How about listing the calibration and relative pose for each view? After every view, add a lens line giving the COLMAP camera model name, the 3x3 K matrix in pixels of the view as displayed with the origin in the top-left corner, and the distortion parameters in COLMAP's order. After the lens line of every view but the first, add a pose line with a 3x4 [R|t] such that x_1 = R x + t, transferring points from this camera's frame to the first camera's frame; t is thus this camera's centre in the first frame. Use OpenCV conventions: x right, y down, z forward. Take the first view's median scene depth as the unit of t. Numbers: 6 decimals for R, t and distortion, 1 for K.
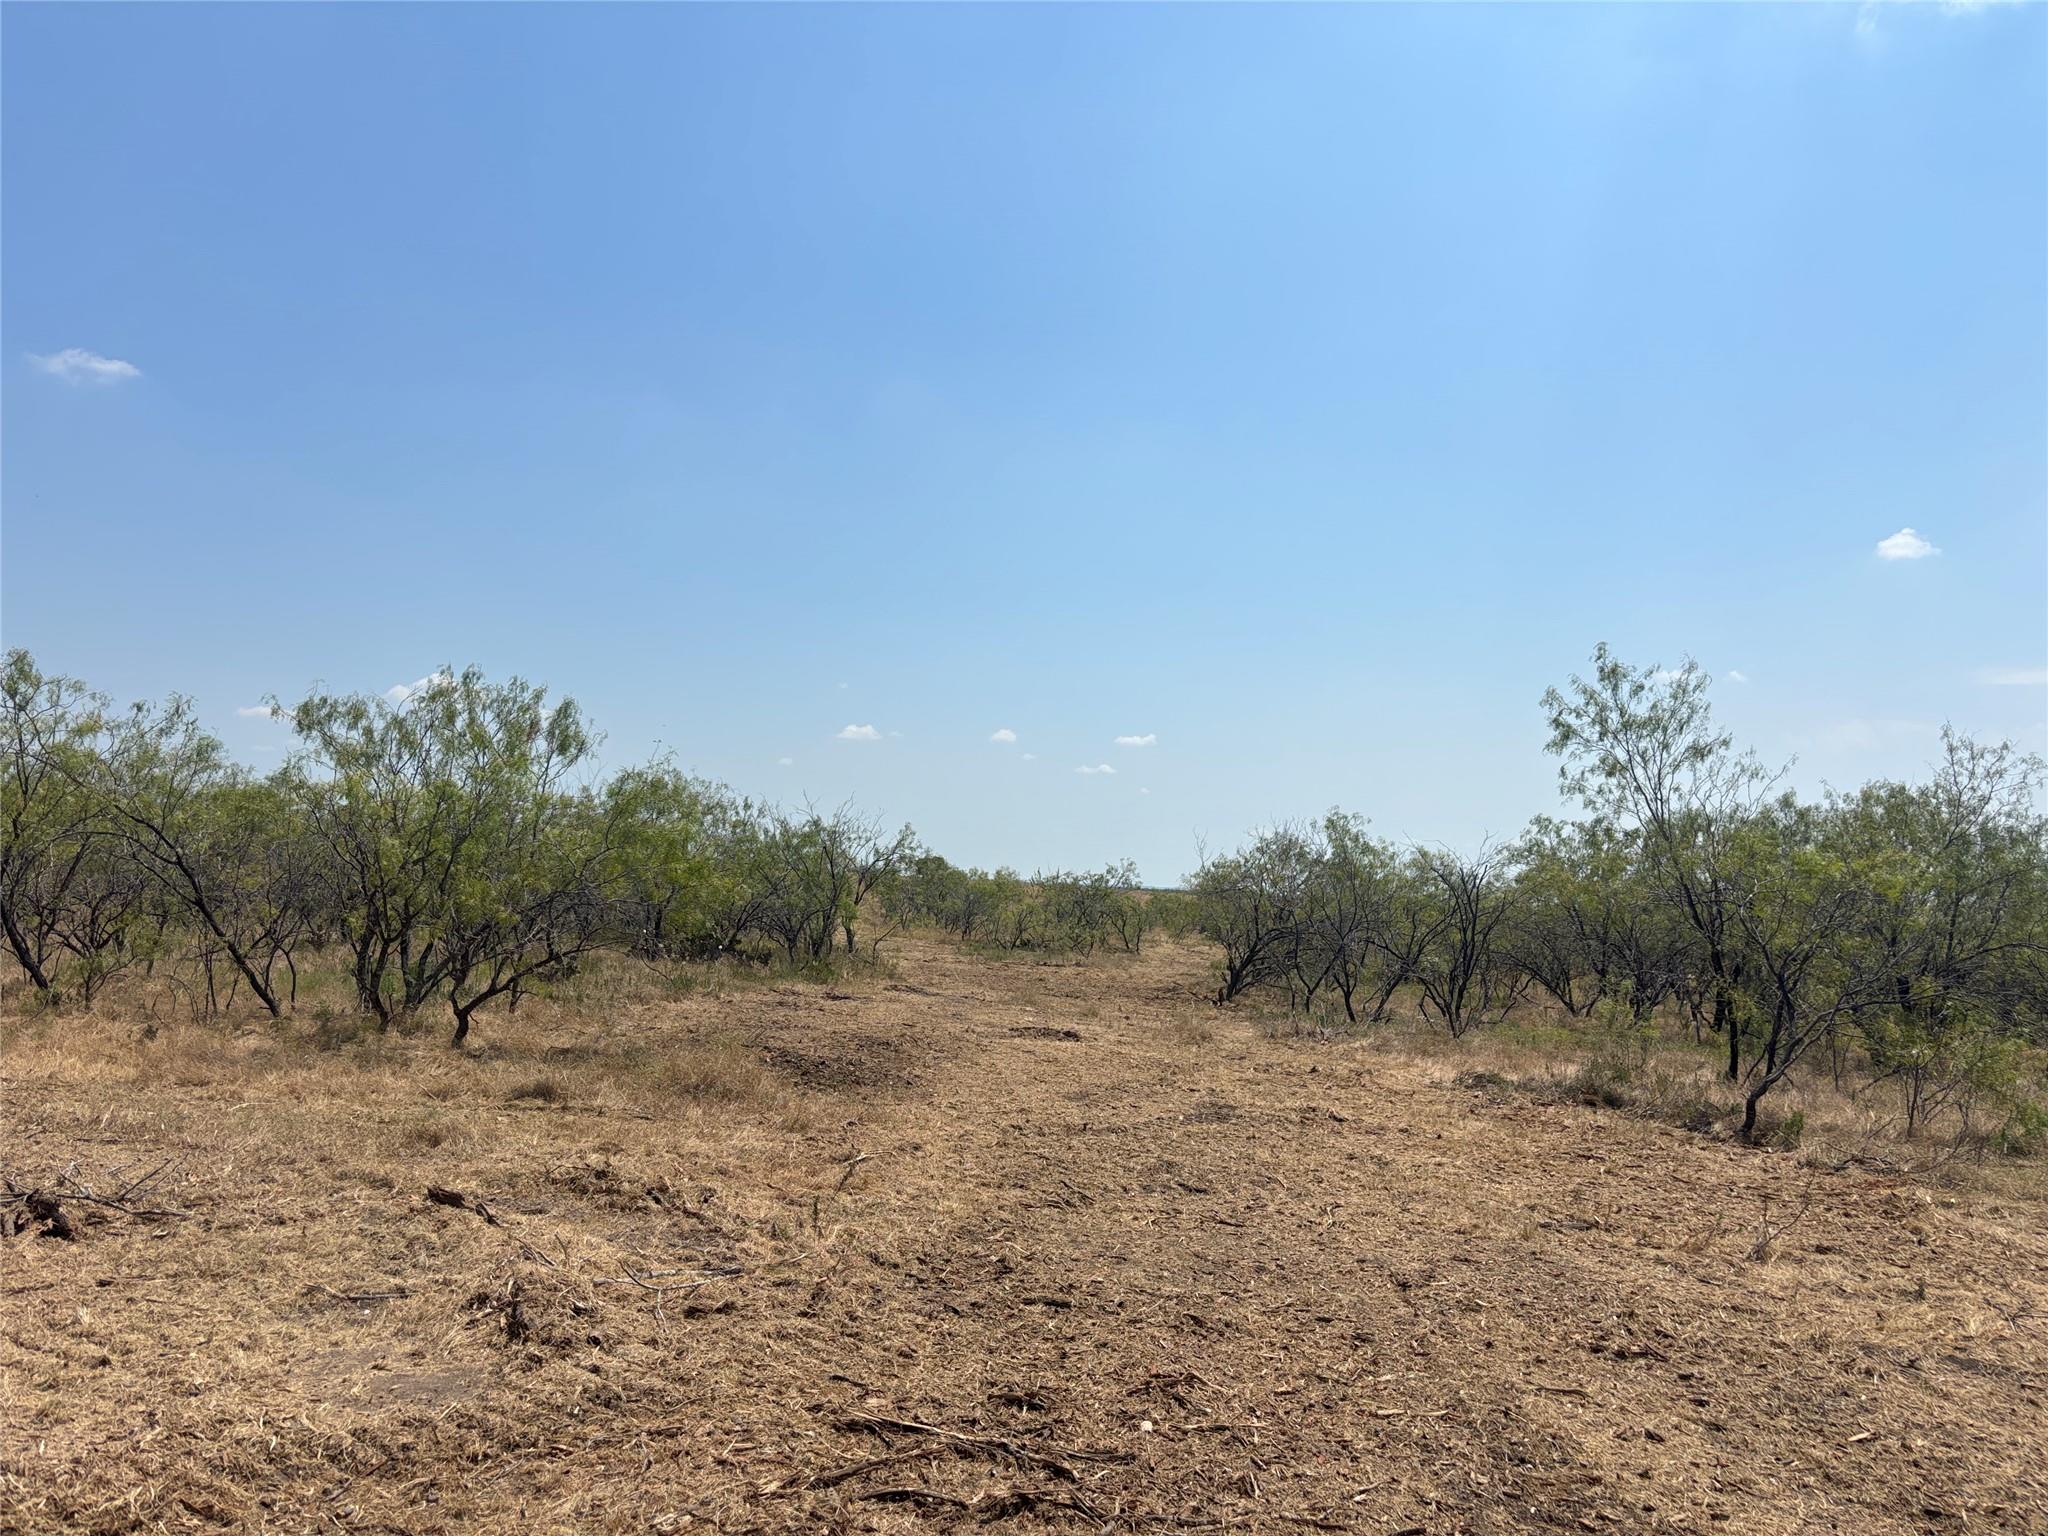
lens RADIAL K [[1553.7, 0, 1027.5], [0, 1553.7, 747.3], [0, 0, 1]] dist [0.006594, -0.003271]
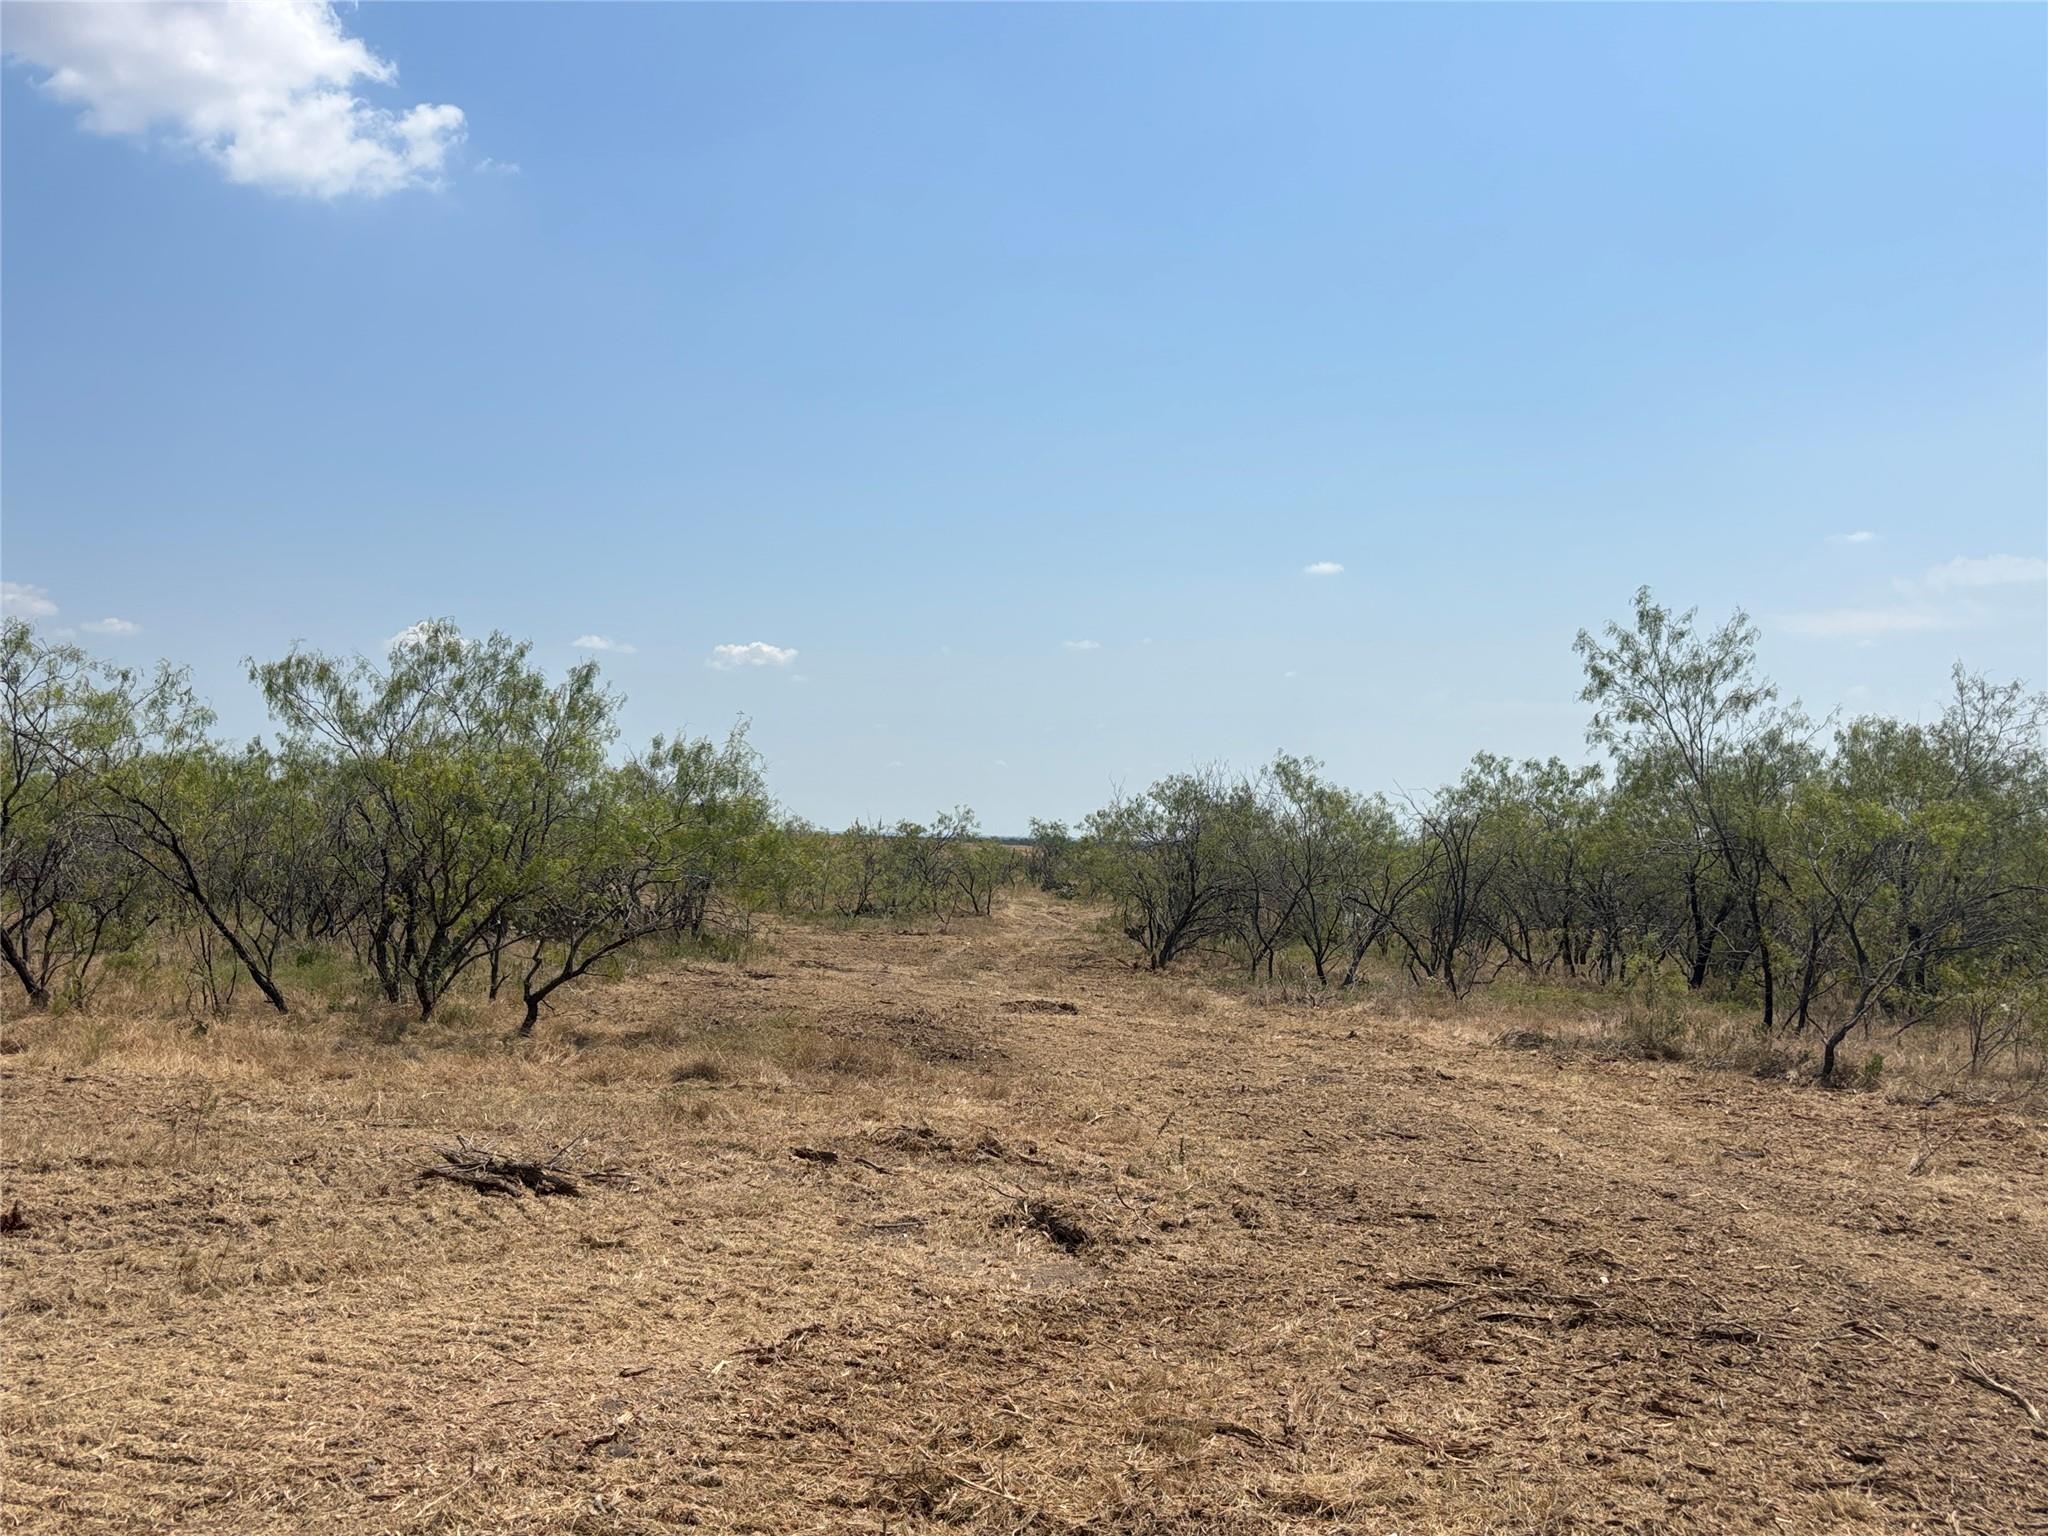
lens RADIAL K [[1889.8, 0, 1020.9], [0, 1889.8, 782.5], [0, 0, 1]] dist [-0.001117, 0.000000]
pose [[0.993842, -0.015739, 0.109683, -0.134329], [0.009028, 0.998071, 0.061416, -0.020438], [-0.110438, -0.060047, 0.992067, -0.117918]]
